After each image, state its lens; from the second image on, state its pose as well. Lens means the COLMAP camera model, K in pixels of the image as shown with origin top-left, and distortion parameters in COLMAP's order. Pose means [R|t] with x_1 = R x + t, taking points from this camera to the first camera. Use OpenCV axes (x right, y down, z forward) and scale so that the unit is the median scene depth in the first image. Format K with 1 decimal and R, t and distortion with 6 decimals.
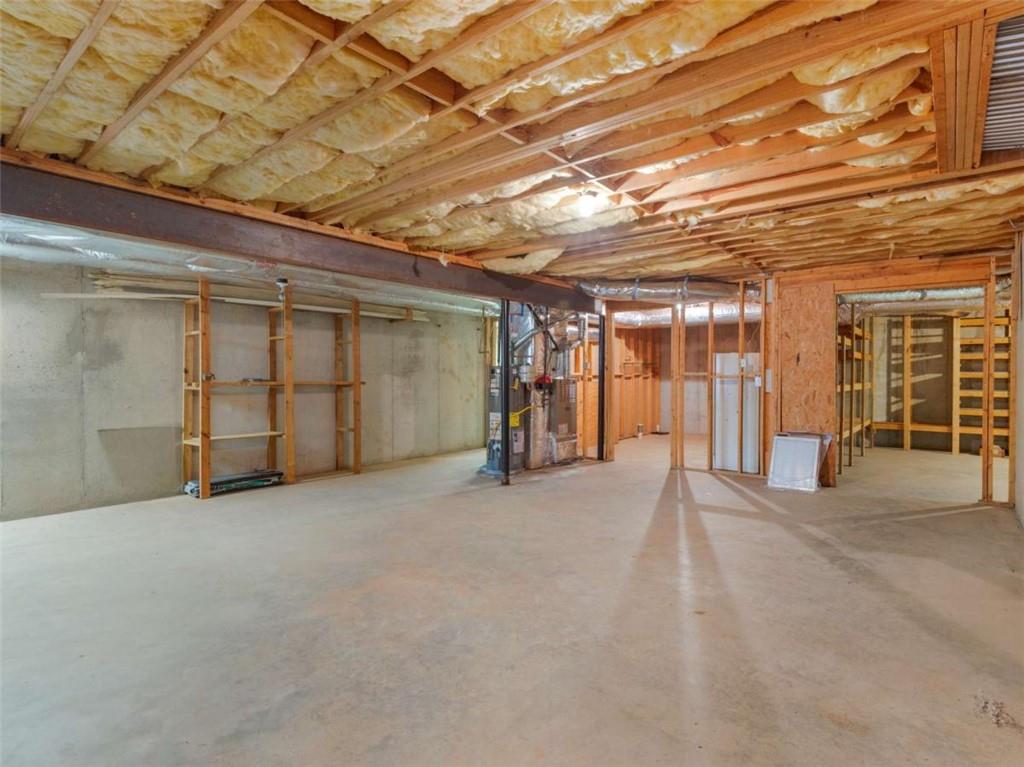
lens RADIAL K [[524.7, 0, 536.6], [0, 524.7, 373.4], [0, 0, 1]] dist [-0.000825, 0.000507]
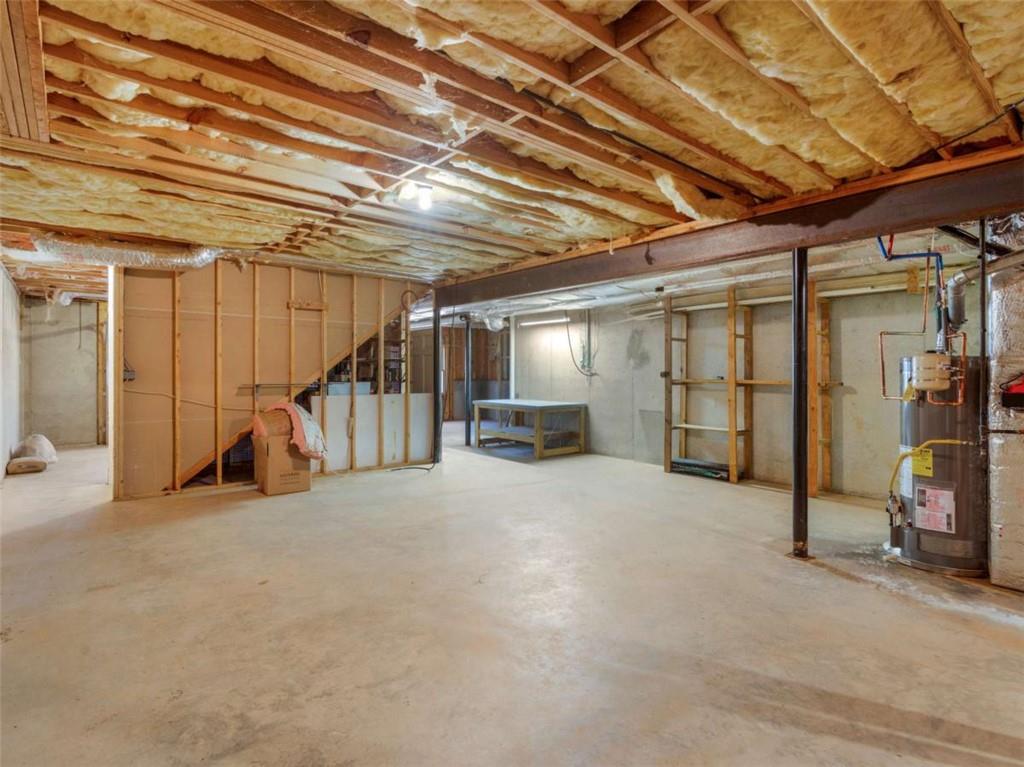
lens RADIAL K [[524.7, 0, 512.0], [0, 524.7, 378.3], [0, 0, 1]] dist [-0.000825, 0.000507]
pose [[-0.196902, 0.009425, -0.980378, 0.708015], [-0.001011, 0.999951, 0.009817, 0.003098], [0.980423, 0.002924, -0.196883, 0.943299]]
